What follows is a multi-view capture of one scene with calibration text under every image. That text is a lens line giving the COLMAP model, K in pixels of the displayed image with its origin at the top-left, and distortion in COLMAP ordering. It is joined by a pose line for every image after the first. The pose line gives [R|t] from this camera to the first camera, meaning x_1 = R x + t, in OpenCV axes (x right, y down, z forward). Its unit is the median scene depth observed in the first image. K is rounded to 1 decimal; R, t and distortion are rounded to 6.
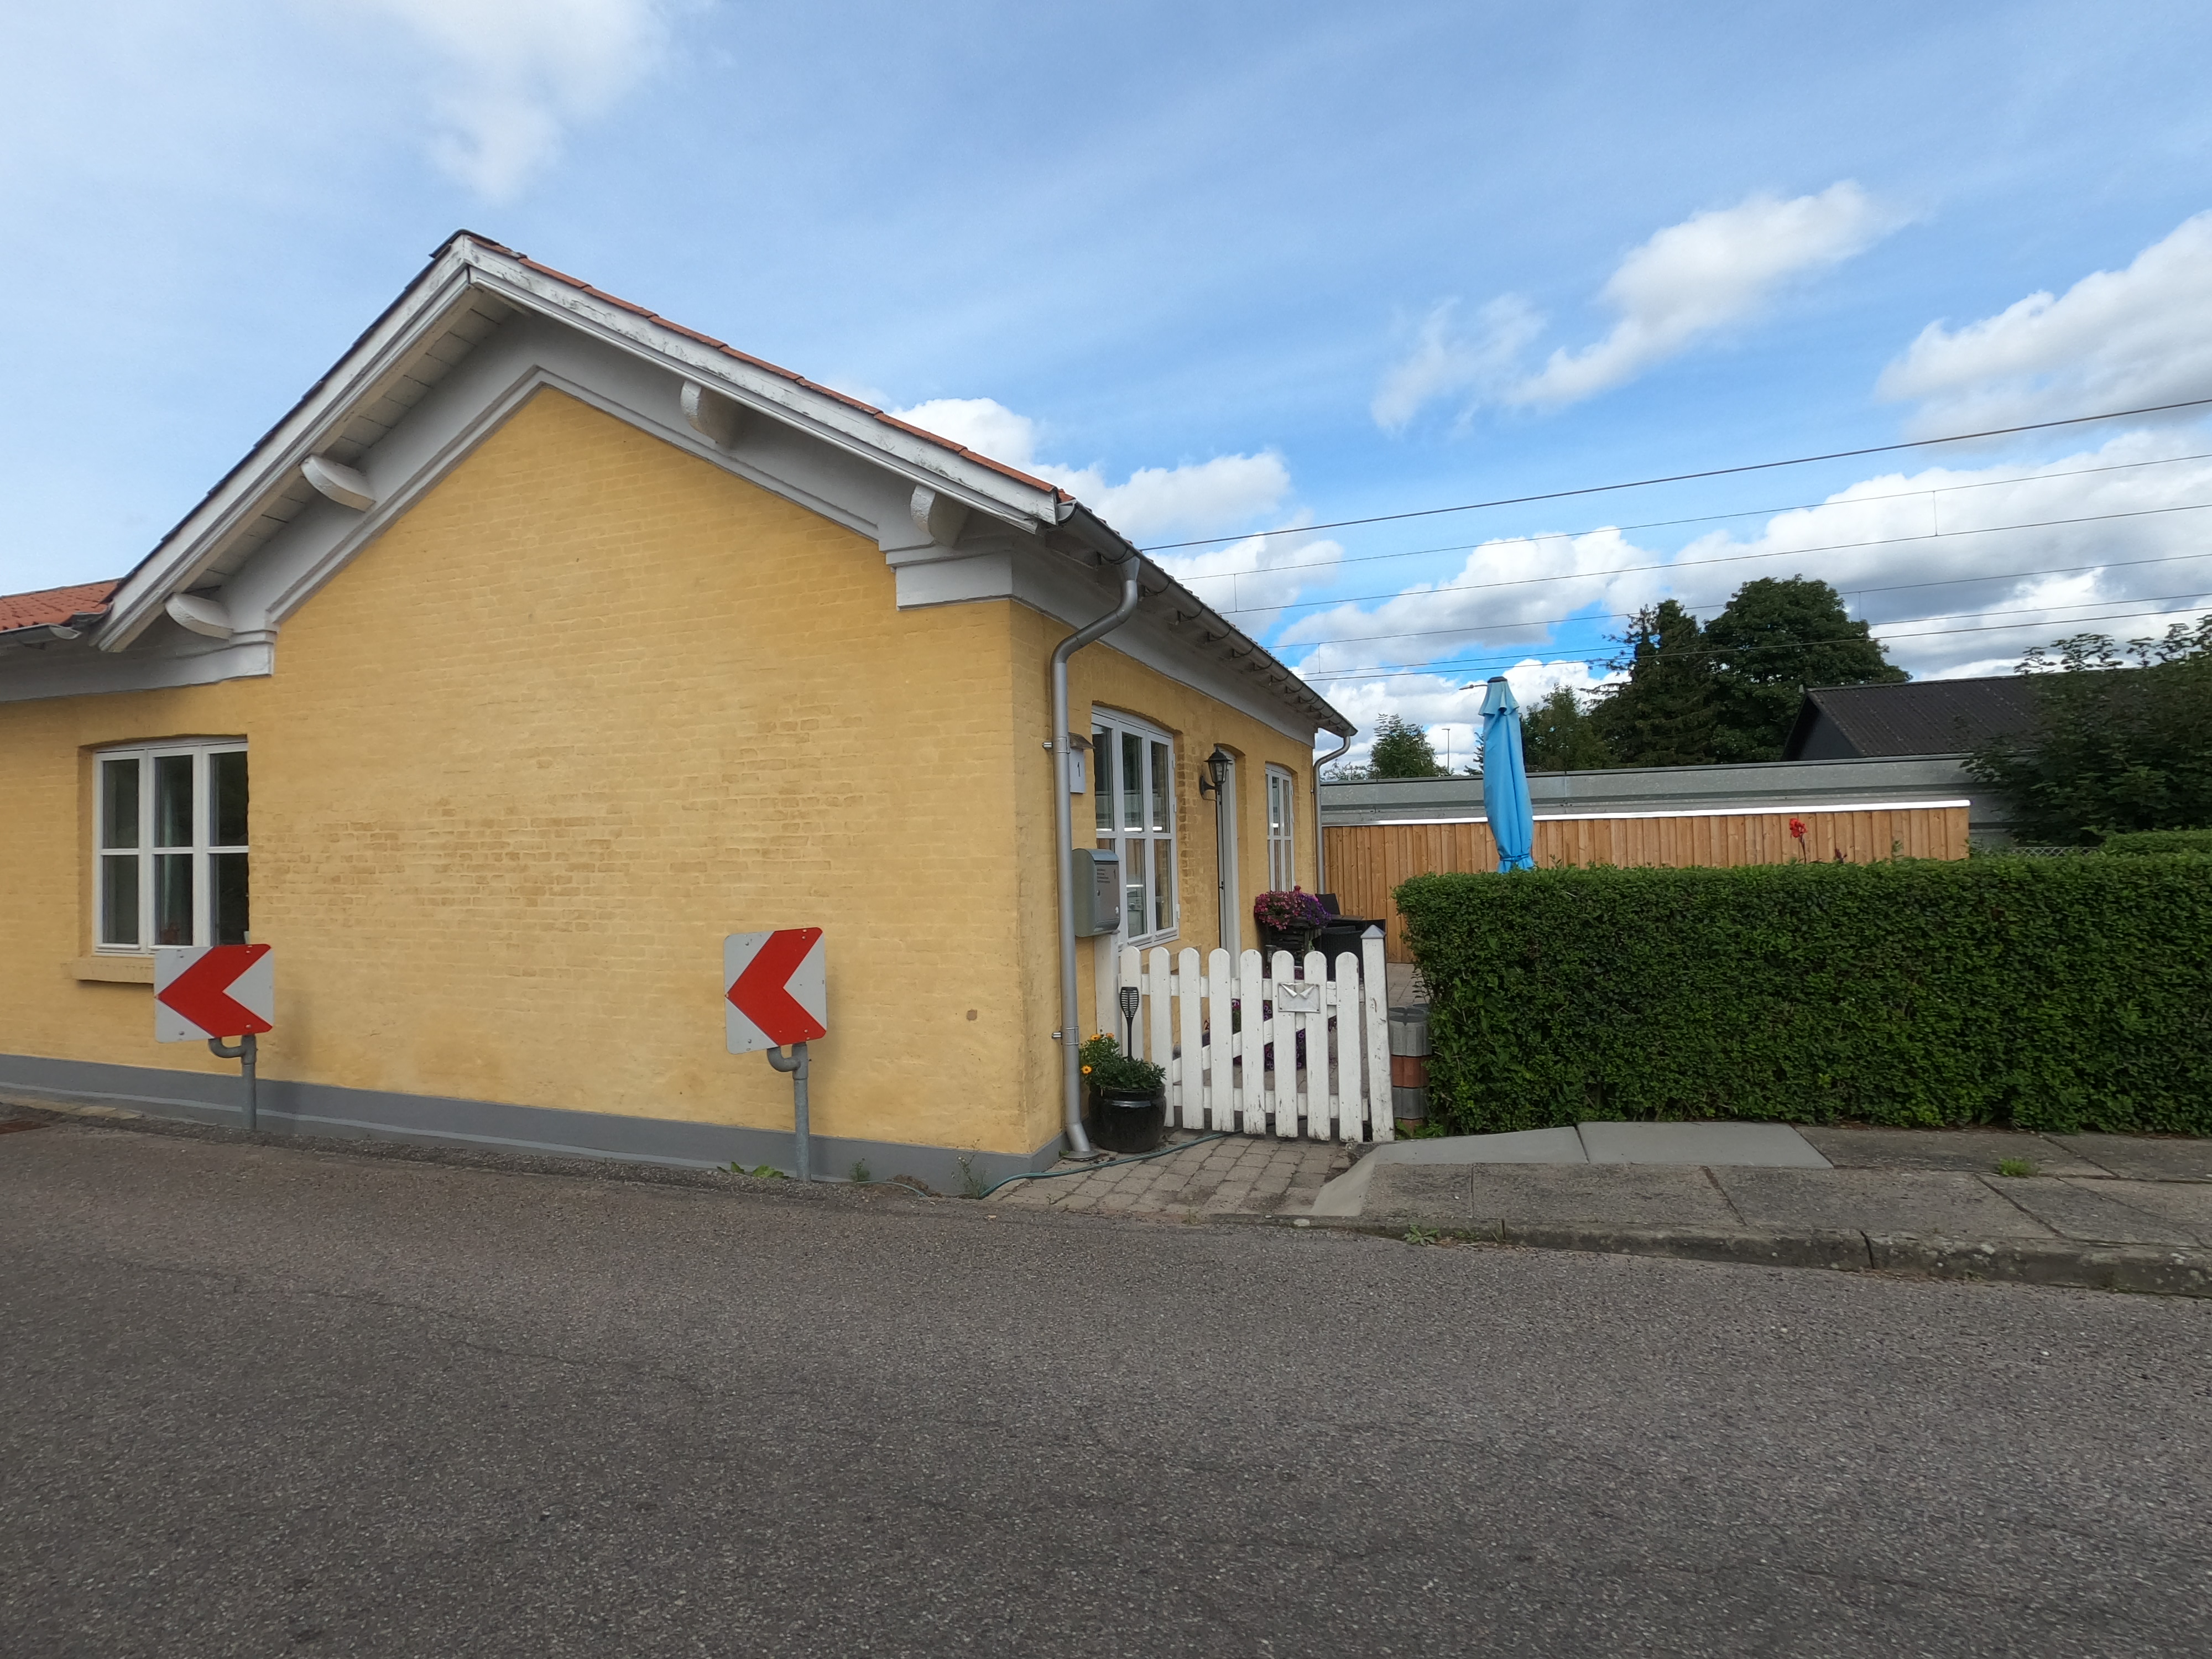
lens RADIAL K [[1080.2, 0, 1106.0], [0, 1080.2, 829.5], [0, 0, 1]] dist [-0.006508, -0.000769]
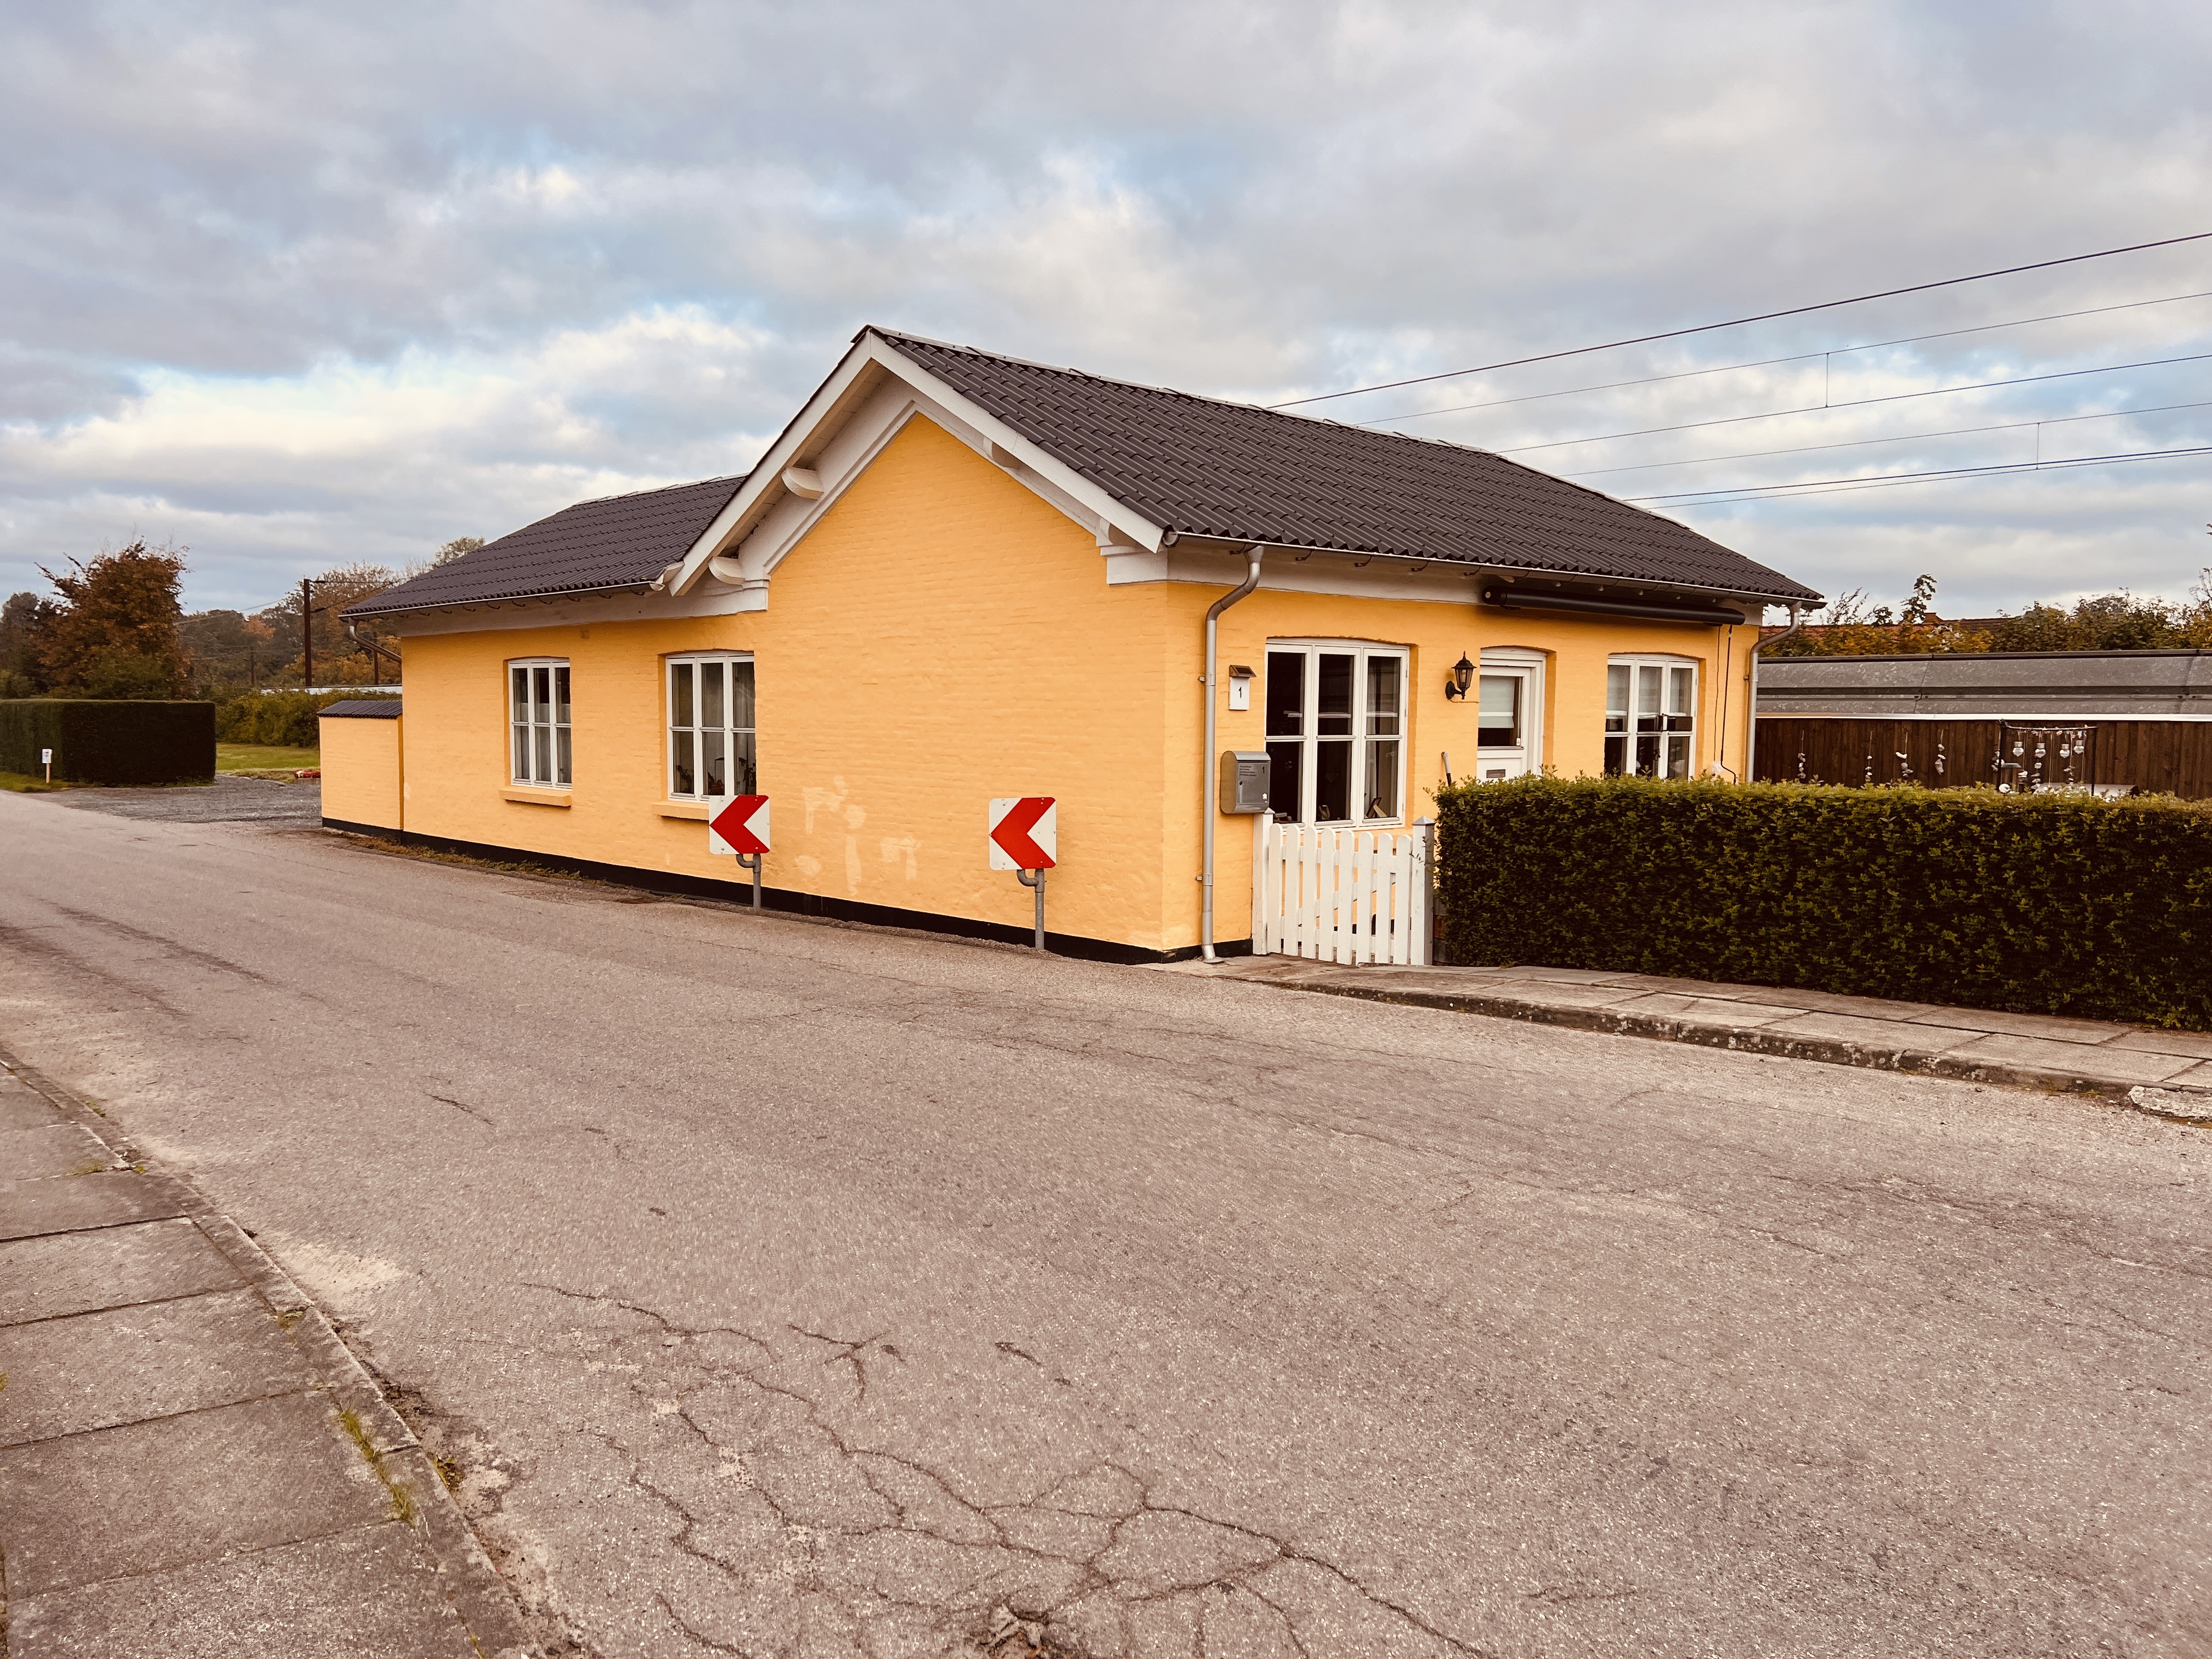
lens RADIAL K [[1679.2, 0, 1062.4], [0, 1679.2, 828.3], [0, 0, 1]] dist [0.077682, -0.065810]
pose [[0.883443, 0.051182, -0.465735, 0.690397], [-0.009523, 0.995772, 0.091366, -0.067604], [0.468442, -0.076281, 0.880195, -0.889009]]
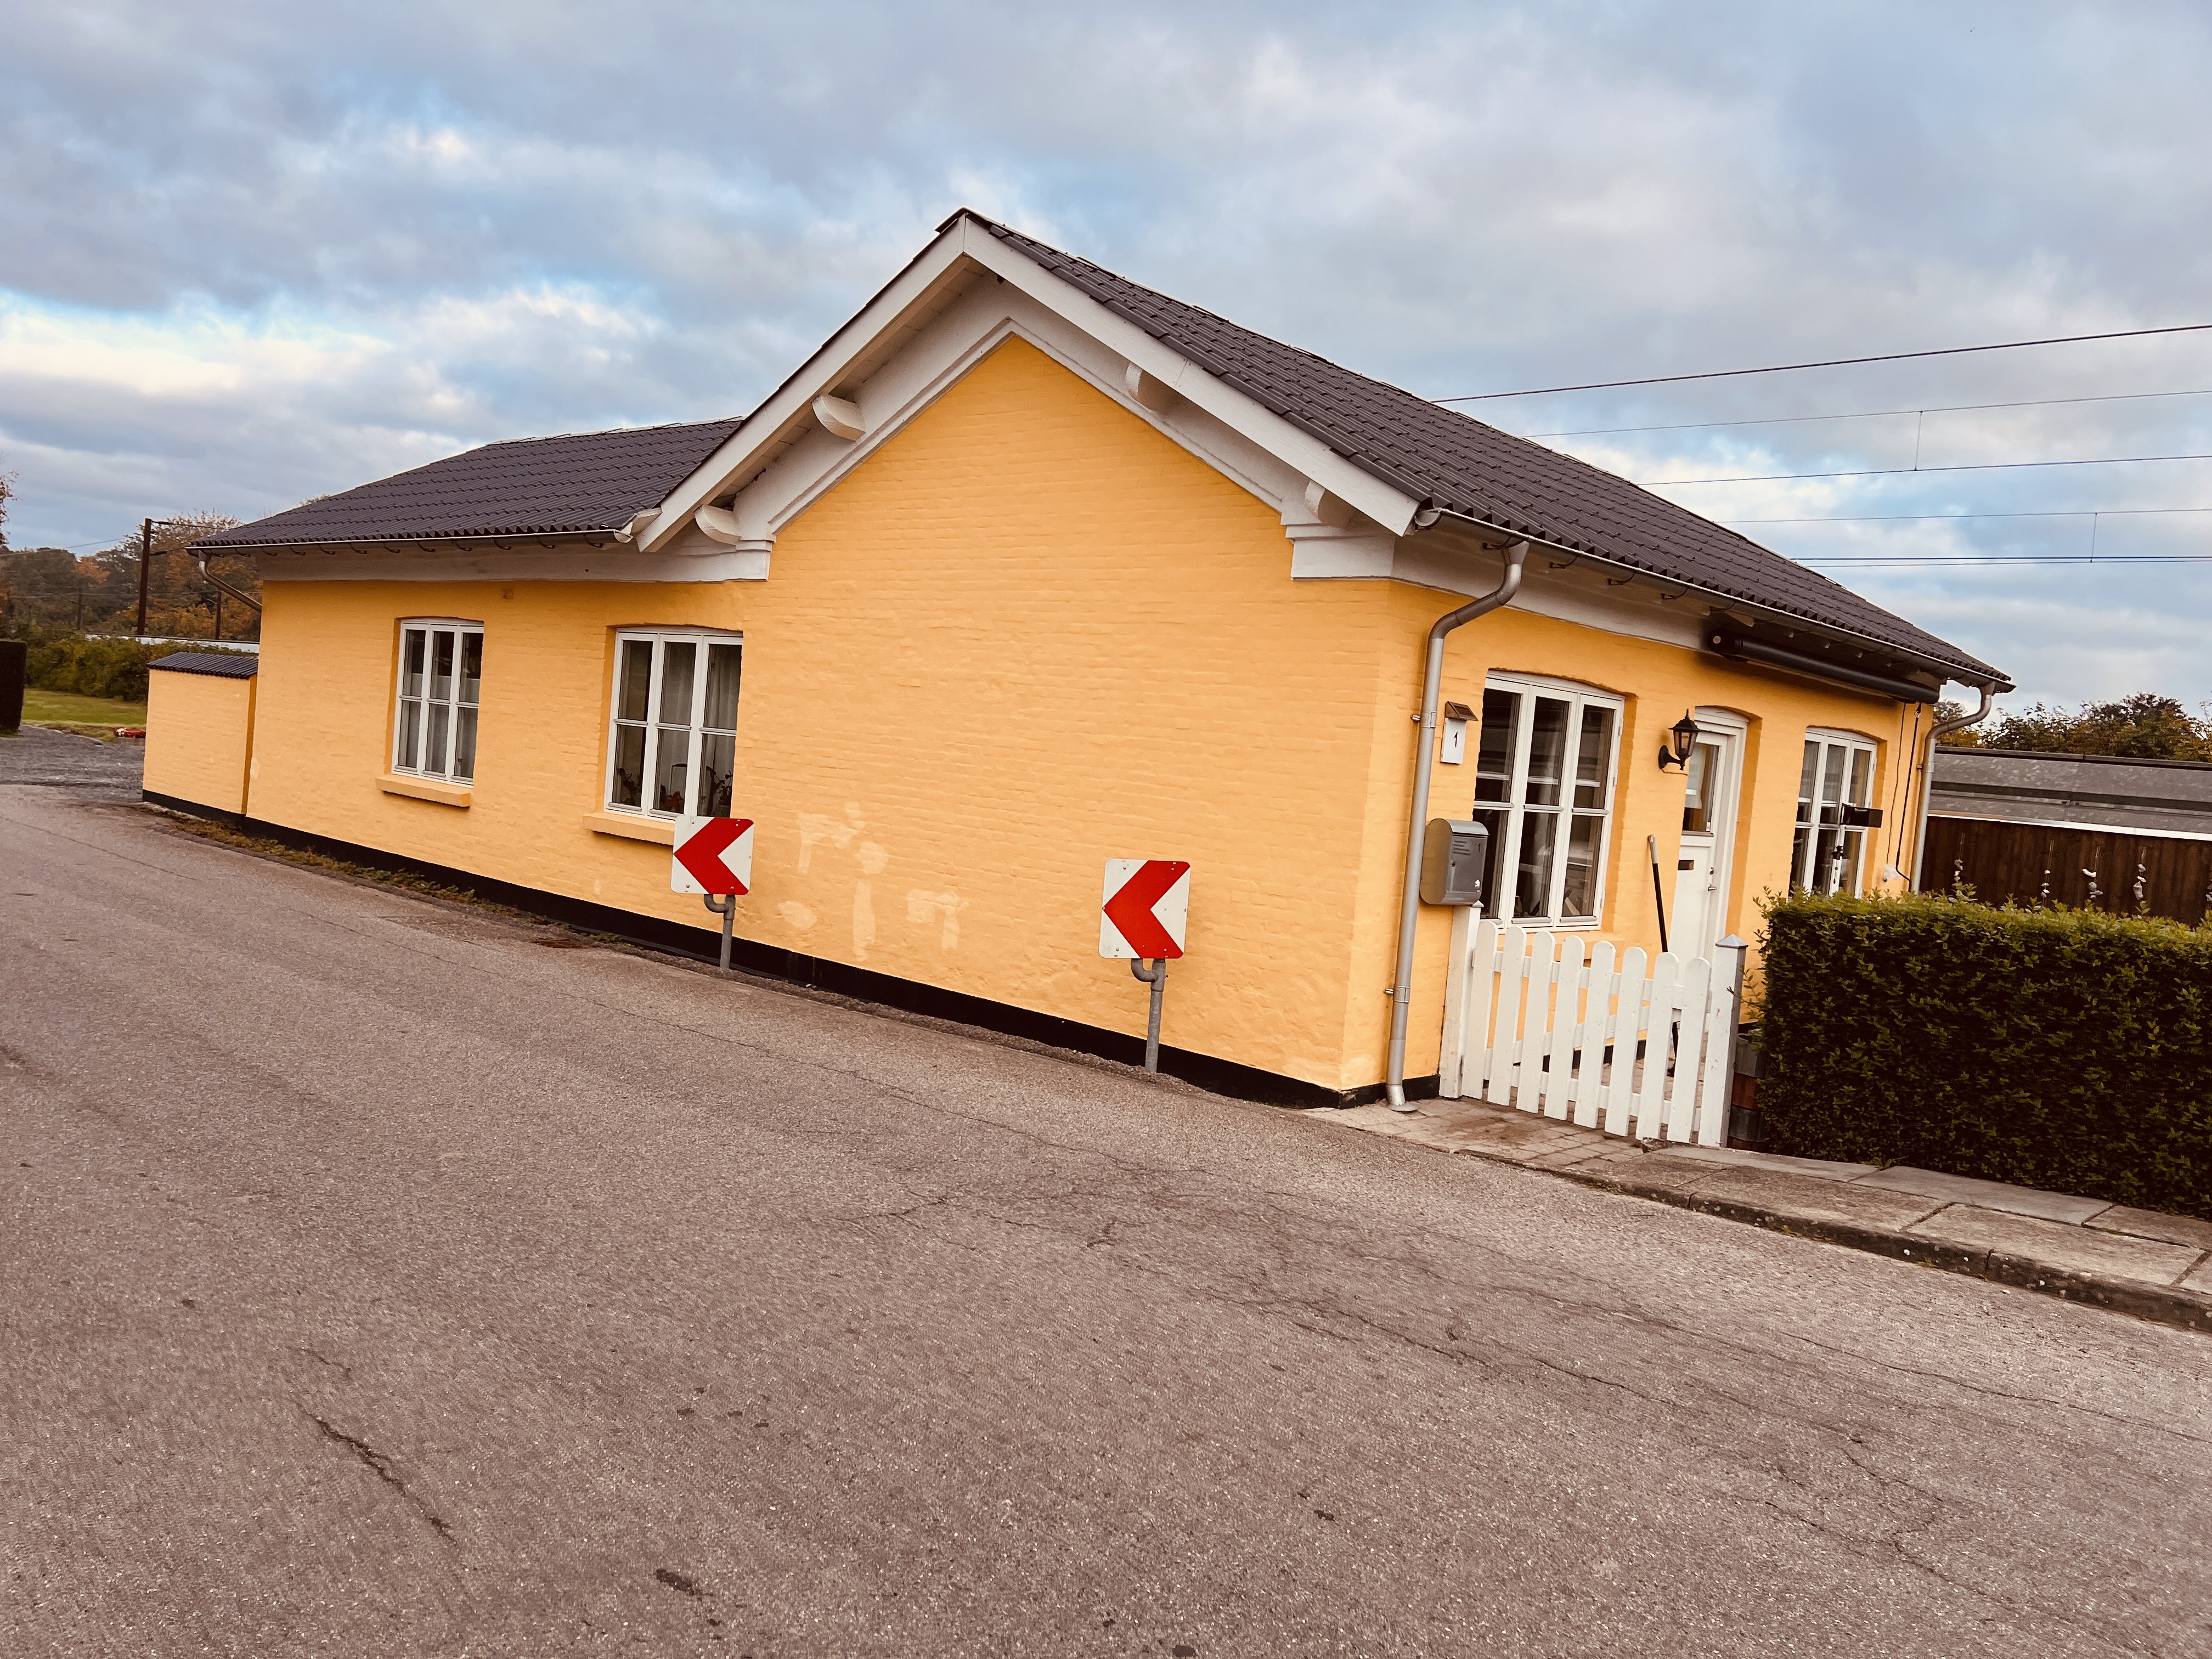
lens RADIAL K [[1679.2, 0, 1062.4], [0, 1679.2, 828.3], [0, 0, 1]] dist [0.077682, -0.065810]
pose [[0.913194, 0.114749, -0.391036, 0.234474], [-0.092991, 0.992898, 0.074202, -0.050064], [0.396773, -0.031398, 0.917379, -0.527262]]
